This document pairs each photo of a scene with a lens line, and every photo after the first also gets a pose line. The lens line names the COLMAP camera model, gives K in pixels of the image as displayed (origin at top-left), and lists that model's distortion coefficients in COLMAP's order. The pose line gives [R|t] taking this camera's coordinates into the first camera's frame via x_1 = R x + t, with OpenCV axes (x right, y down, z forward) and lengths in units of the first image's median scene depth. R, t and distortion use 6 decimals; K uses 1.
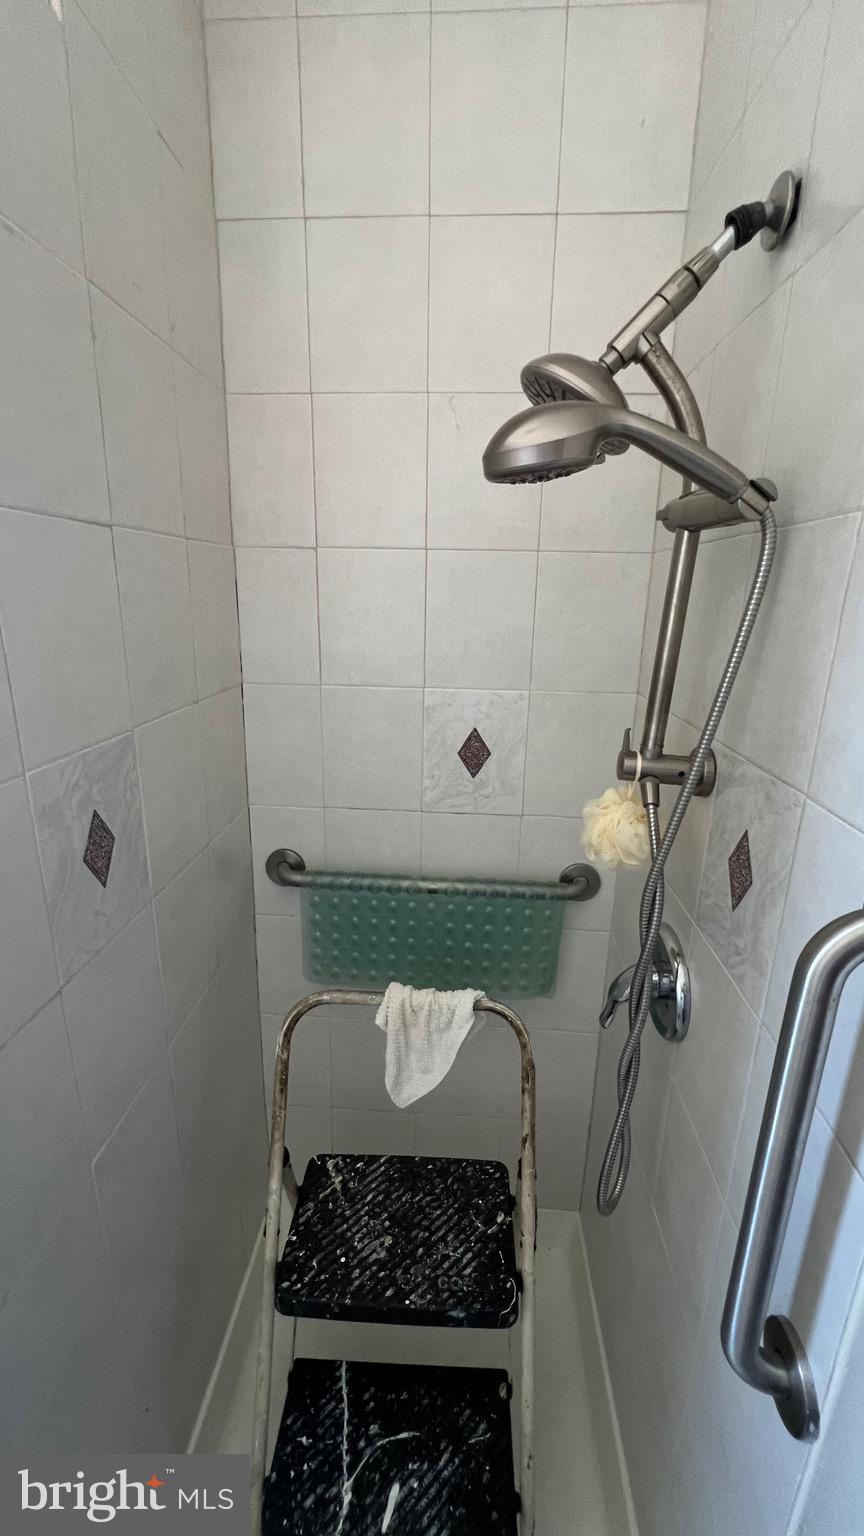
lens RADIAL K [[612.4, 0, 431.1], [0, 612.4, 762.3], [0, 0, 1]] dist [-0.003328, 0.000532]
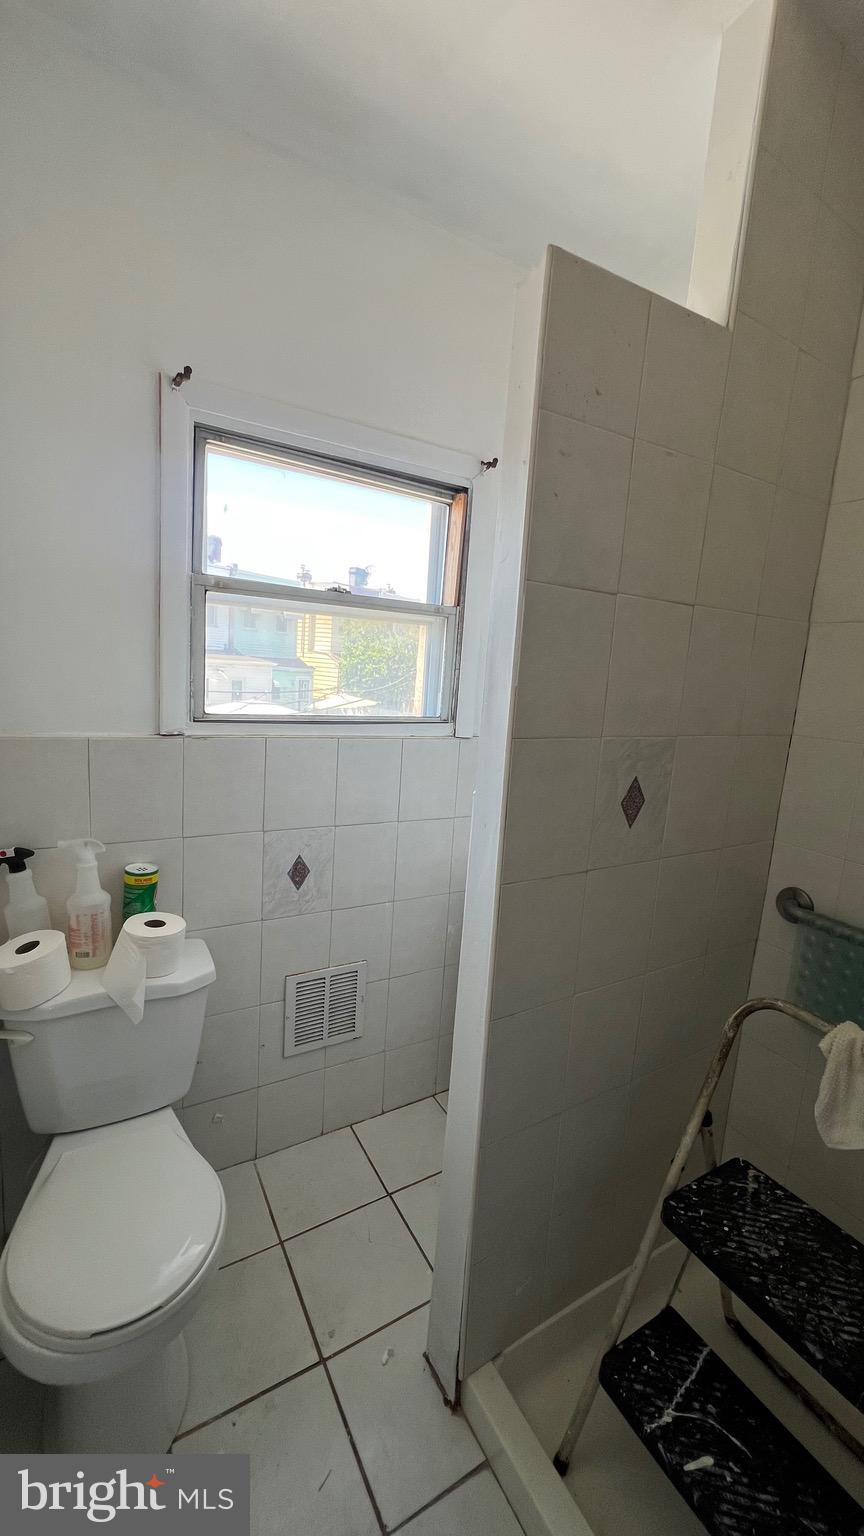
lens RADIAL K [[612.4, 0, 434.7], [0, 612.4, 766.7], [0, 0, 1]] dist [-0.003328, 0.000532]
pose [[0.558522, 0.152755, -0.815303, 0.318633], [-0.274648, 0.961512, -0.007999, 0.147582], [0.782702, 0.228389, 0.578979, -0.240732]]
